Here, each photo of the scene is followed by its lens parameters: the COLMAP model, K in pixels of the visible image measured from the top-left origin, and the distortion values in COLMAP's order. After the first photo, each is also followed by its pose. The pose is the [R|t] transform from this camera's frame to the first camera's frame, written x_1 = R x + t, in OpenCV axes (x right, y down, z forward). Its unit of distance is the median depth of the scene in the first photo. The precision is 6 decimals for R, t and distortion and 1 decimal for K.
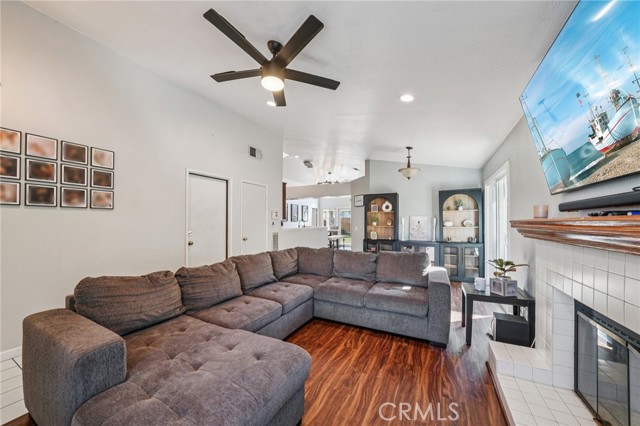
lens RADIAL K [[234.9, 0, 318.0], [0, 234.9, 220.0], [0, 0, 1]] dist [-0.001778, -0.000120]
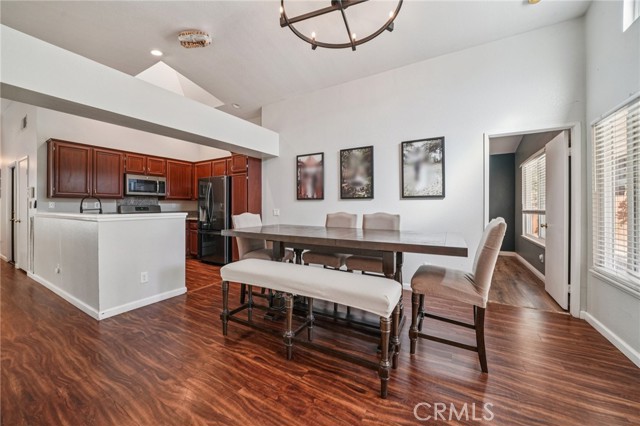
lens RADIAL K [[242.6, 0, 314.9], [0, 242.6, 205.4], [0, 0, 1]] dist [-0.013680, 0.000005]
pose [[-0.056854, -0.004588, -0.998372, 0.634798], [0.011594, 0.999919, -0.005255, 0.040294], [0.998315, -0.011874, -0.056796, 2.448672]]
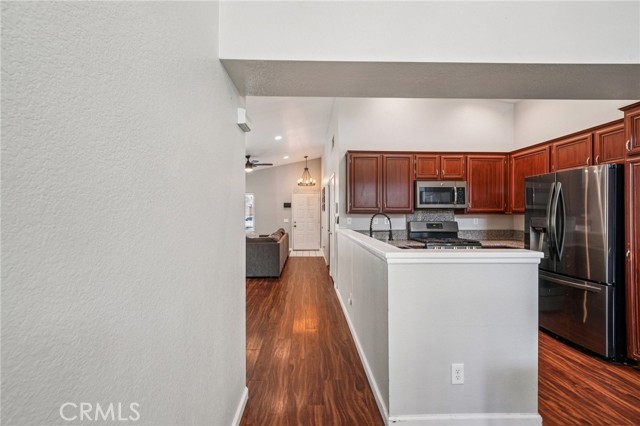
lens RADIAL K [[267.8, 0, 310.4], [0, 267.8, 210.2], [0, 0, 1]] dist [0.001781, 0.000850]
pose [[-0.878173, -0.008174, -0.478273, 0.370682], [0.001138, 0.999815, -0.019178, 0.001360], [0.478342, -0.017386, -0.878002, 2.180484]]
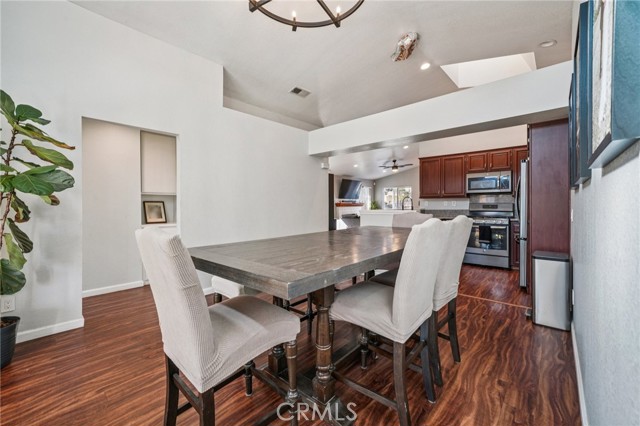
lens RADIAL K [[264.2, 0, 316.1], [0, 264.2, 206.5], [0, 0, 1]] dist [0.021826, 0.000059]
pose [[-0.967144, 0.001483, 0.254225, -0.017204], [0.000028, 0.999984, -0.005725, 0.047160], [-0.254230, -0.005529, -0.967128, 2.960394]]
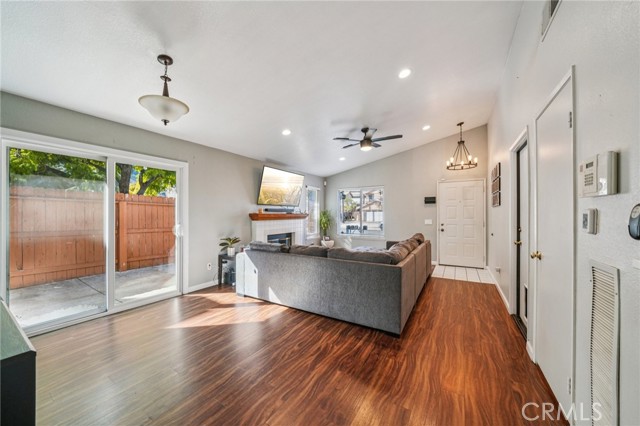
lens RADIAL K [[232.1, 0, 319.5], [0, 232.1, 214.4], [0, 0, 1]] dist [-0.010692, -0.000035]
pose [[-0.998282, -0.002428, 0.058544, 0.048431], [-0.003015, 0.999946, -0.009932, 0.015549], [-0.058517, -0.010091, -0.998235, 1.543068]]
